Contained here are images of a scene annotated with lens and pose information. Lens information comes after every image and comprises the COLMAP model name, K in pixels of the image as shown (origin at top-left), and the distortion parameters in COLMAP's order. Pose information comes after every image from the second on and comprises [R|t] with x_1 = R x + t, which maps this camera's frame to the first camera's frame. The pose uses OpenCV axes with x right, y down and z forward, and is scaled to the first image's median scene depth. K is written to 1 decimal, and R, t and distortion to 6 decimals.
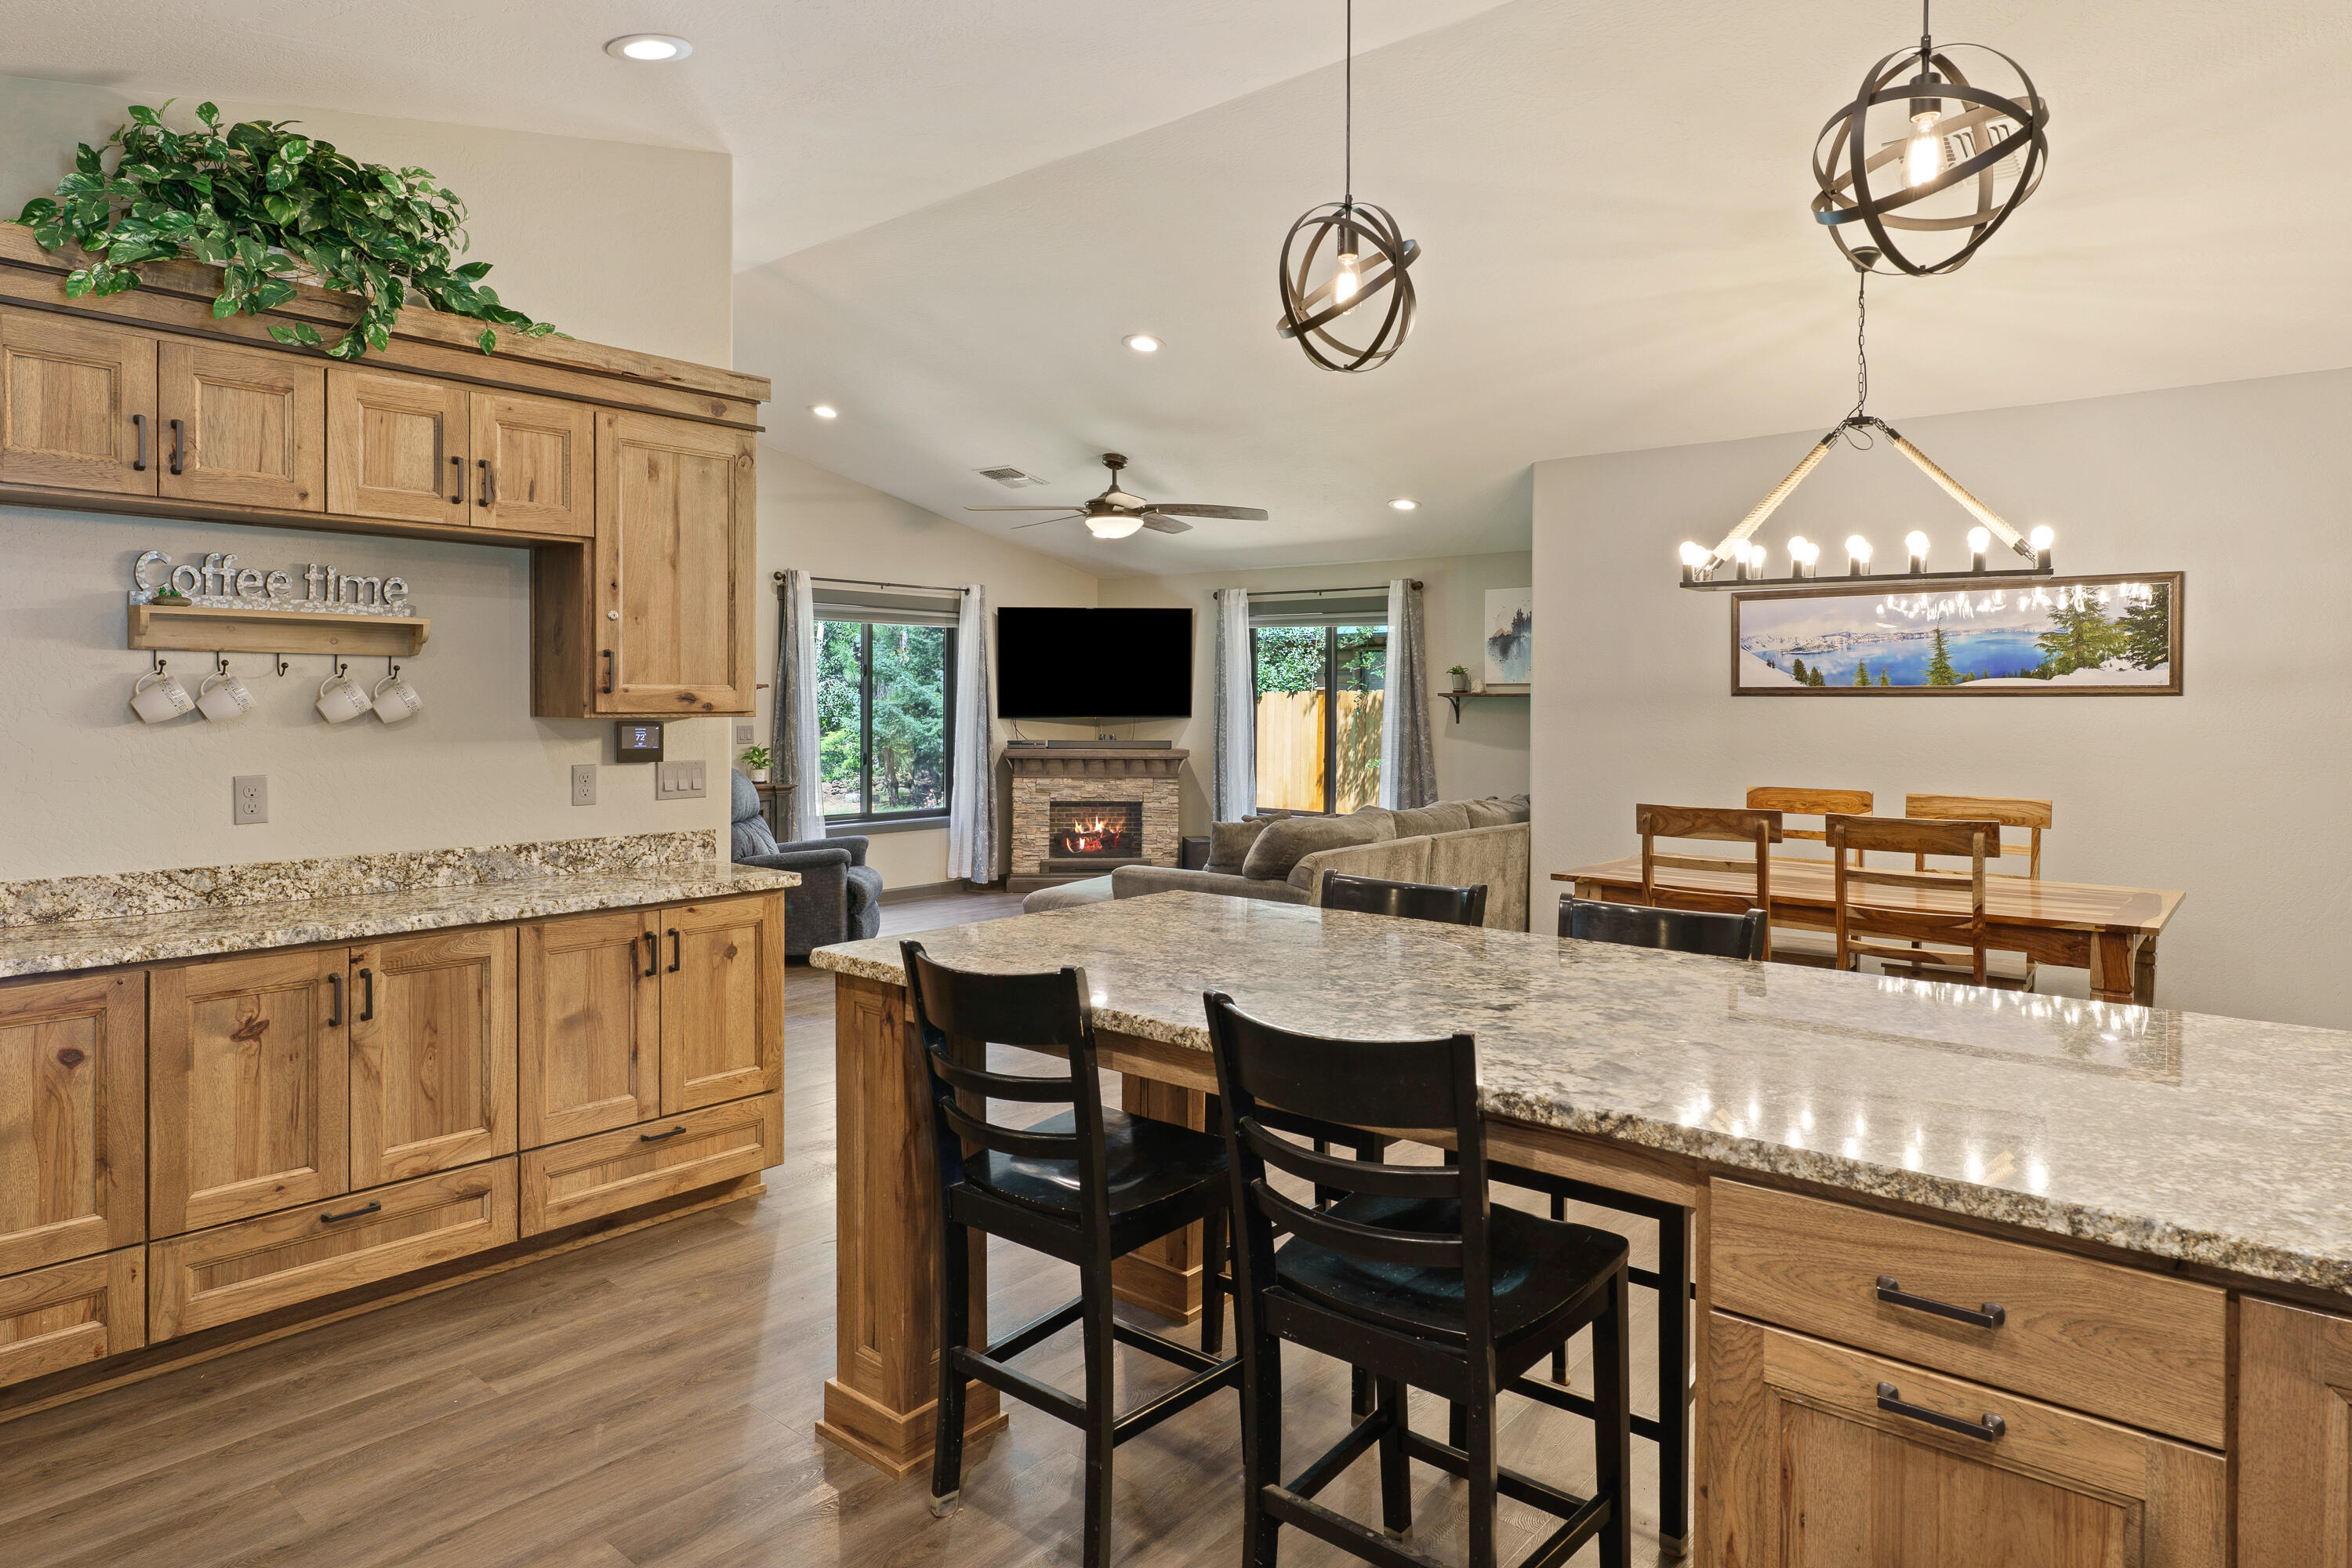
lens RADIAL K [[1348.6, 0, 1166.0], [0, 1348.6, 678.9], [0, 0, 1]] dist [0.005336, -0.000367]
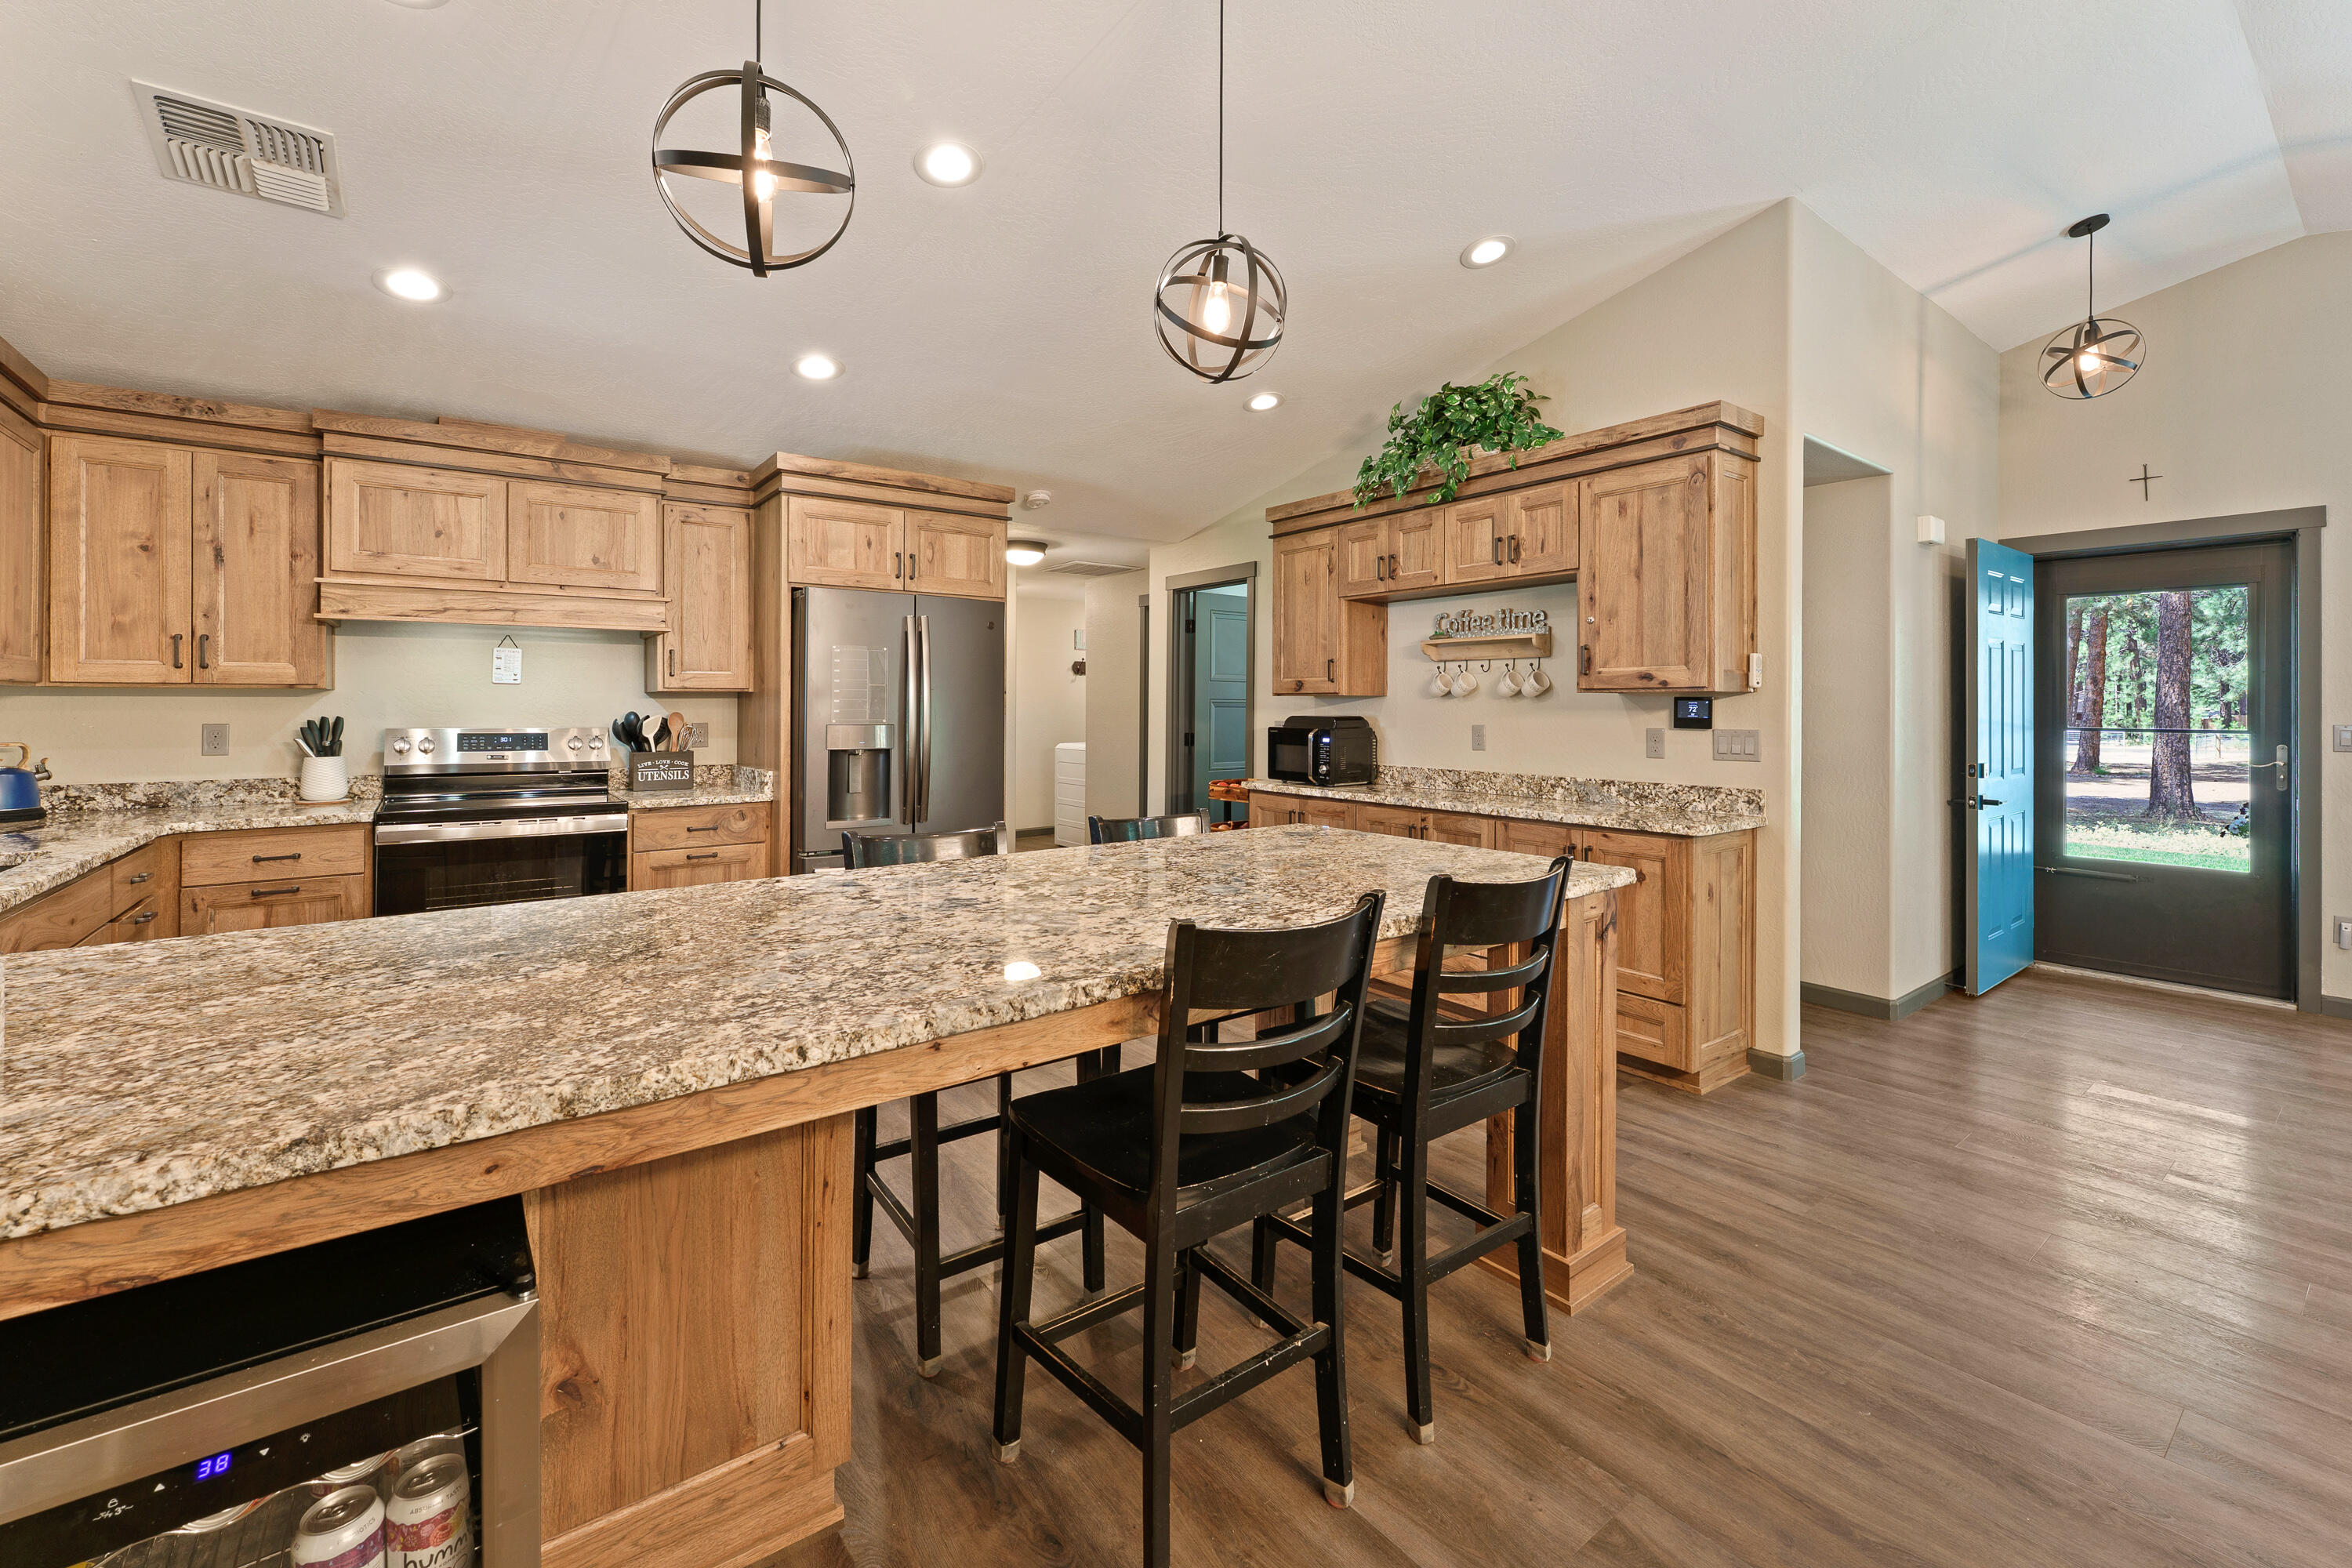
lens RADIAL K [[980.9, 0, 1179.1], [0, 980.9, 698.0], [0, 0, 1]] dist [0.002123, -0.000426]
pose [[-0.194601, -0.011591, -0.980814, 0.281826], [0.013135, 0.999810, -0.014422, 0.018002], [0.980795, -0.015690, -0.194411, 0.320160]]
